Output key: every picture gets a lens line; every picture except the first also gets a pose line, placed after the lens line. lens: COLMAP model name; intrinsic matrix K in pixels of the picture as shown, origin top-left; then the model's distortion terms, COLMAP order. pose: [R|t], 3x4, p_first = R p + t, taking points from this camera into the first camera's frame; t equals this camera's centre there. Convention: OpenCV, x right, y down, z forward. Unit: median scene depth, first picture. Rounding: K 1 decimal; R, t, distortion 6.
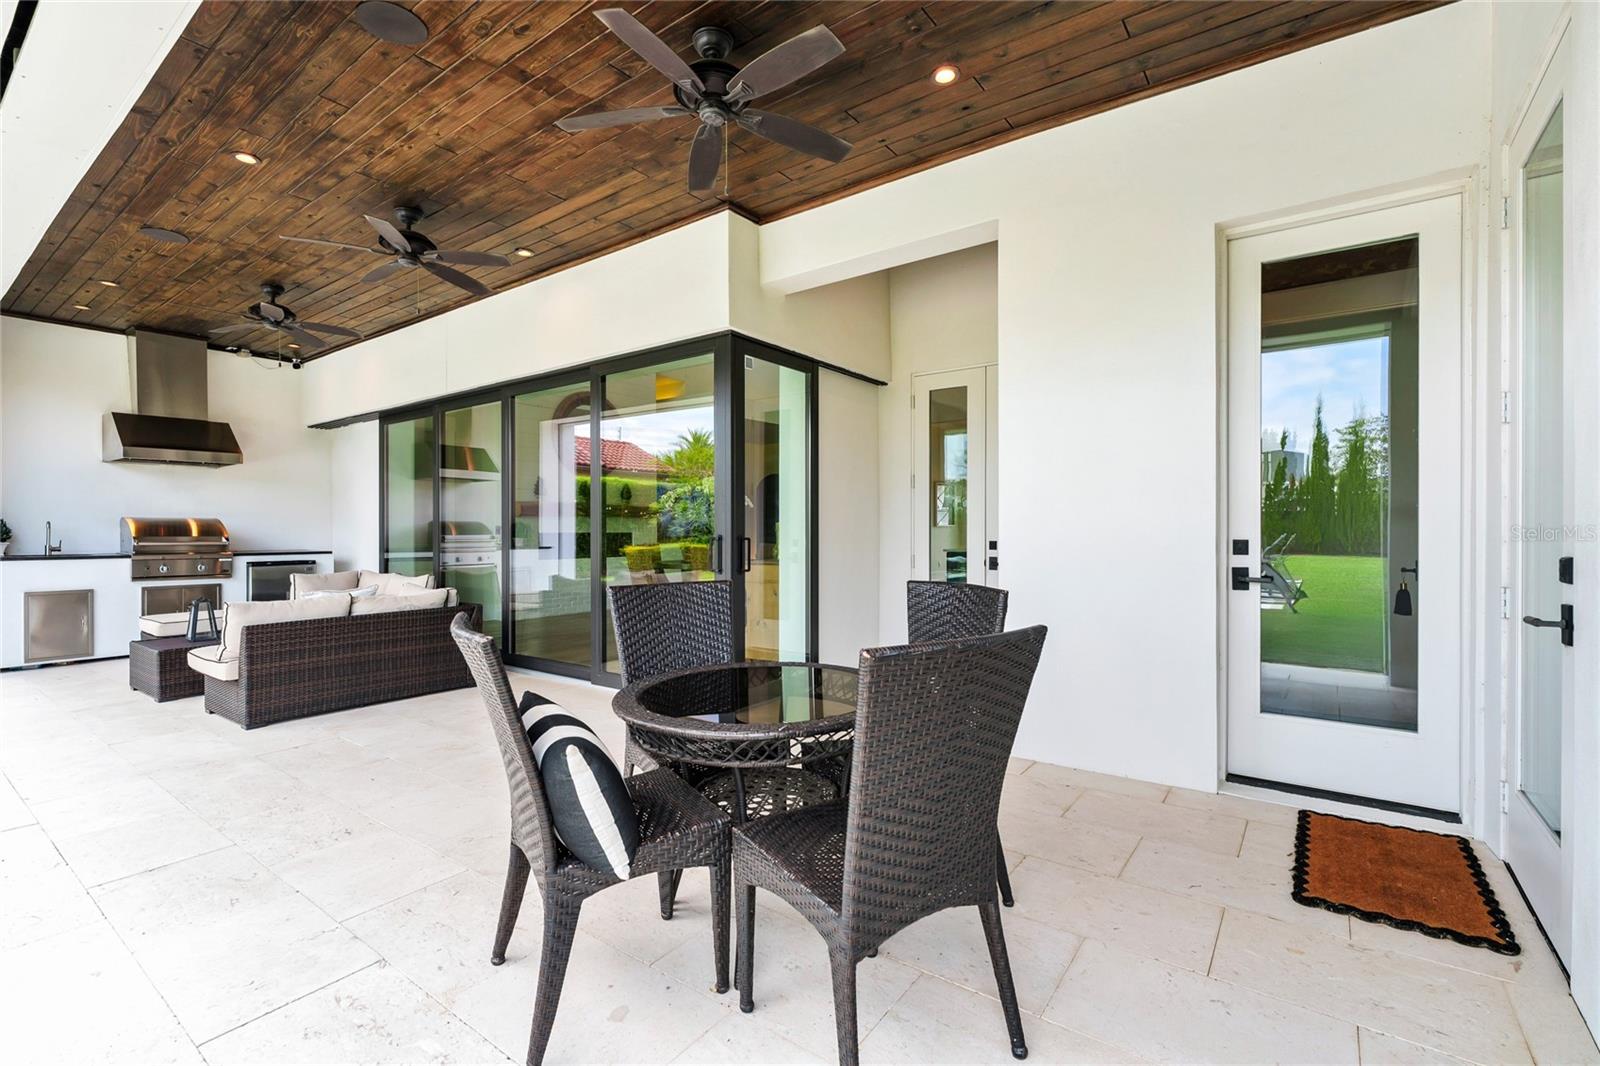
lens RADIAL K [[729.0, 0, 800.0], [0, 729.0, 533.0], [0, 0, 1]] dist [-0.002643, -0.001010]
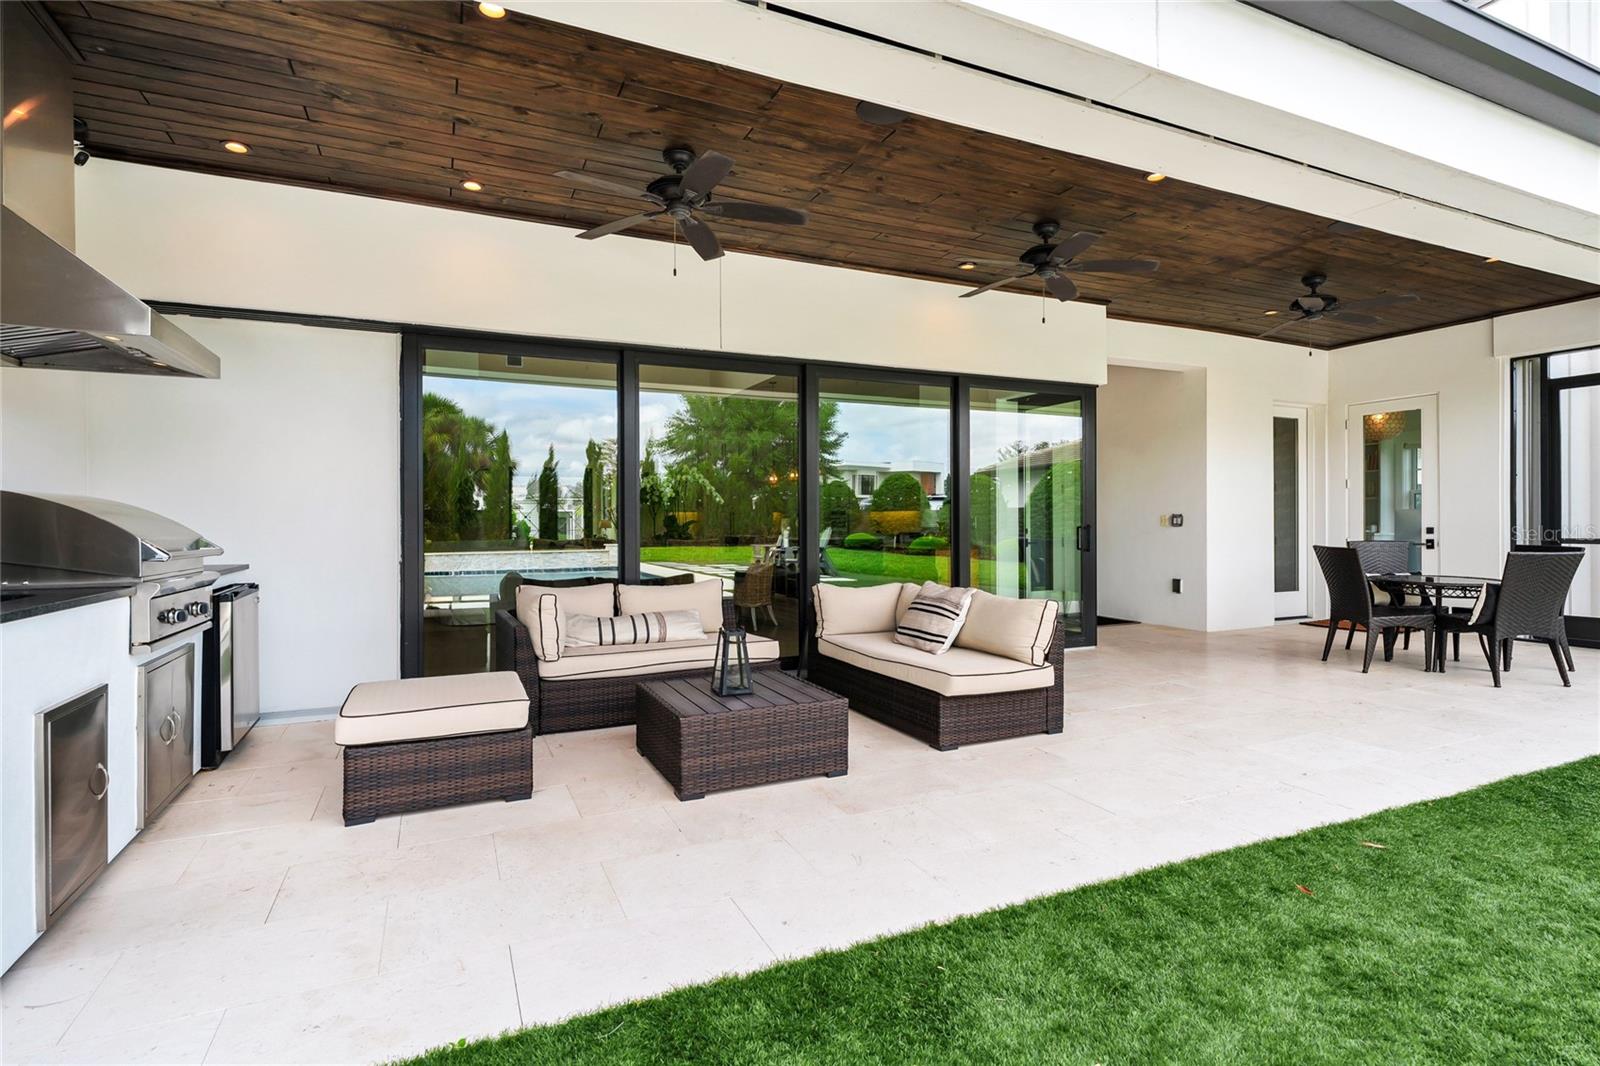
lens RADIAL K [[734.5, 0, 770.4], [0, 734.5, 519.5], [0, 0, 1]] dist [-0.002630, -0.000379]
pose [[0.520888, 0.005642, 0.853606, -1.047784], [0.005320, 0.999937, -0.009856, 0.000478], [-0.853608, 0.009675, 0.520826, 0.490999]]
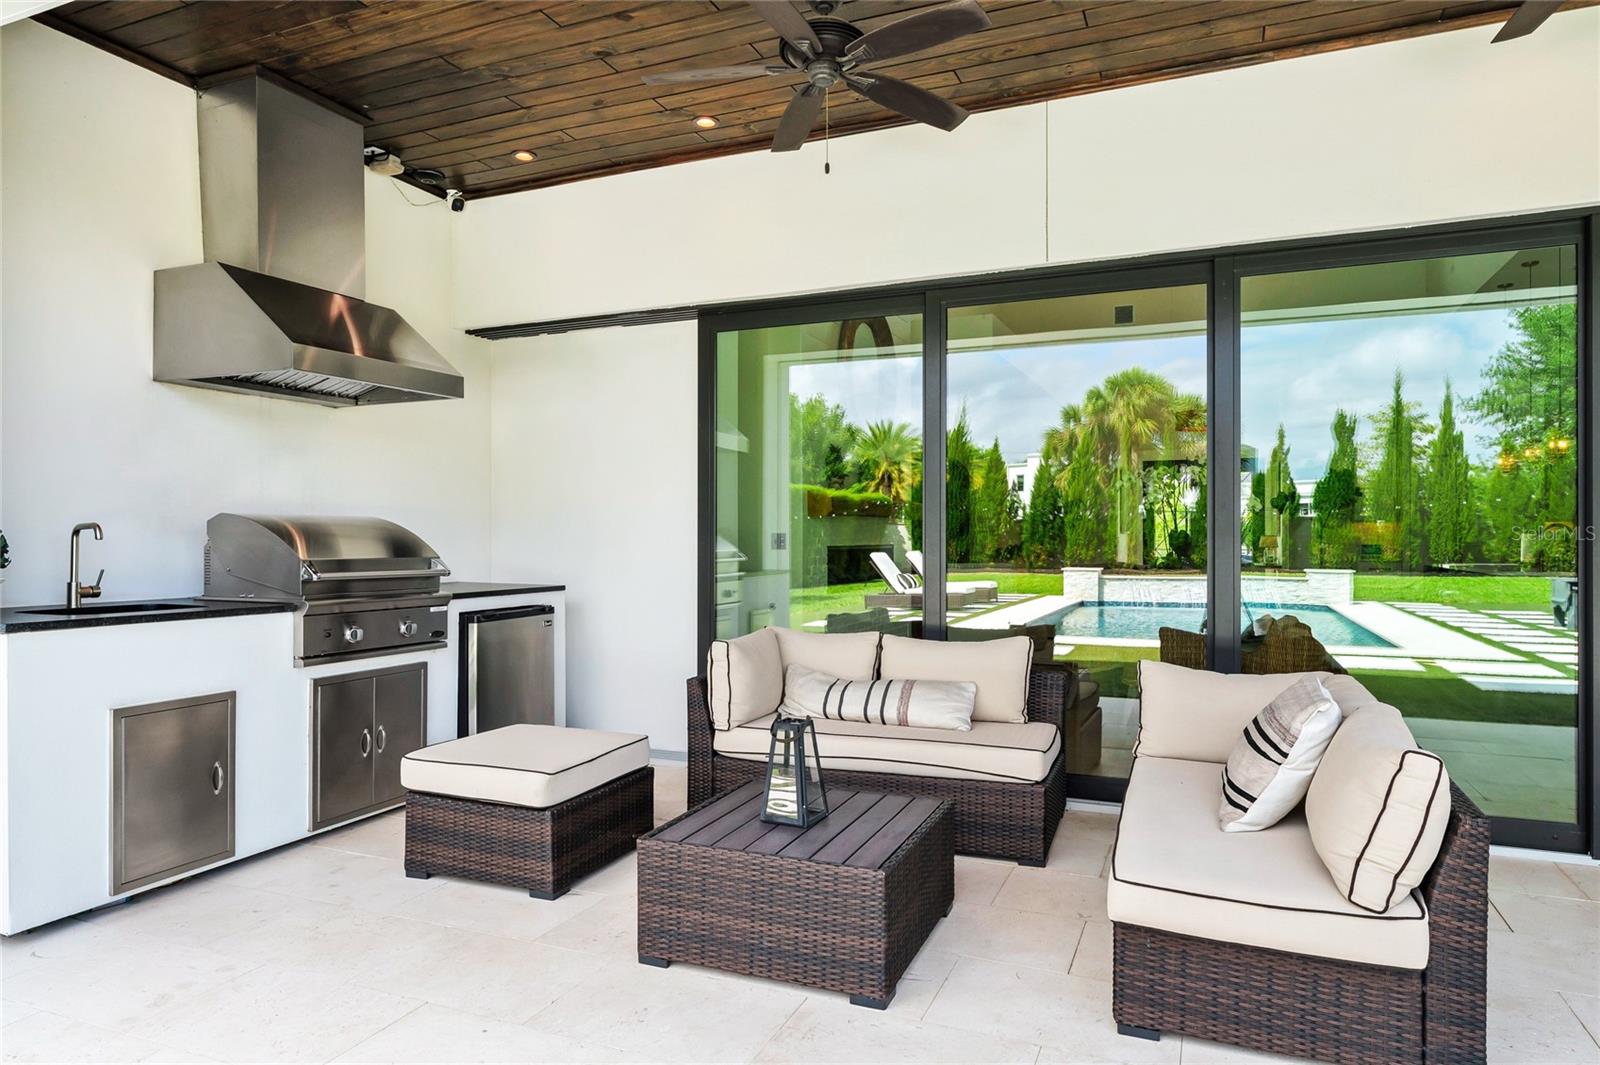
lens RADIAL K [[983.3, 0, 800.0], [0, 983.3, 532.5], [0, 0, 1]] dist [-0.002109, 0.001193]
pose [[0.972033, 0.003323, 0.234820, -0.747363], [-0.001119, 0.999954, -0.009521, -0.005520], [-0.234841, 0.008992, 0.971992, 0.369763]]
